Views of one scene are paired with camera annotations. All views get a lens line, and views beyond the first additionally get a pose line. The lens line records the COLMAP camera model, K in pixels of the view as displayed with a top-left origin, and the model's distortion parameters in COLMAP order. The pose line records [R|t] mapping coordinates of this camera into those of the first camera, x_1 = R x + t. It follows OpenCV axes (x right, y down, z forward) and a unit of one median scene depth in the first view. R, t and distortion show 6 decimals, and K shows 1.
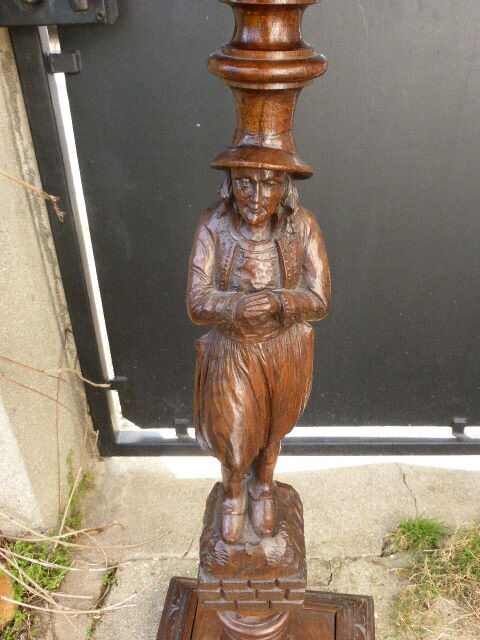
lens RADIAL K [[577.5, 0, 240.9], [0, 577.5, 326.2], [0, 0, 1]] dist [-0.073729, 0.032746]
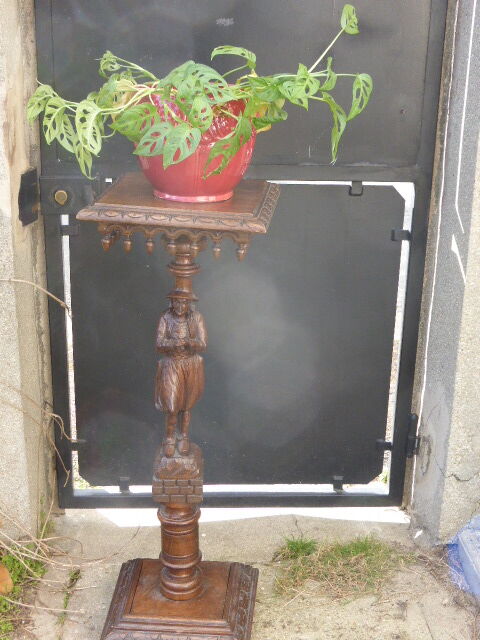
lens RADIAL K [[1024.8, 0, 231.8], [0, 1024.8, 312.7], [0, 0, 1]] dist [-0.159011, 0.000000]
pose [[0.997766, 0.013487, 0.065434, -0.022536], [0.001578, 0.974380, -0.224903, 0.408556], [-0.066791, 0.224504, 0.972182, -1.710341]]
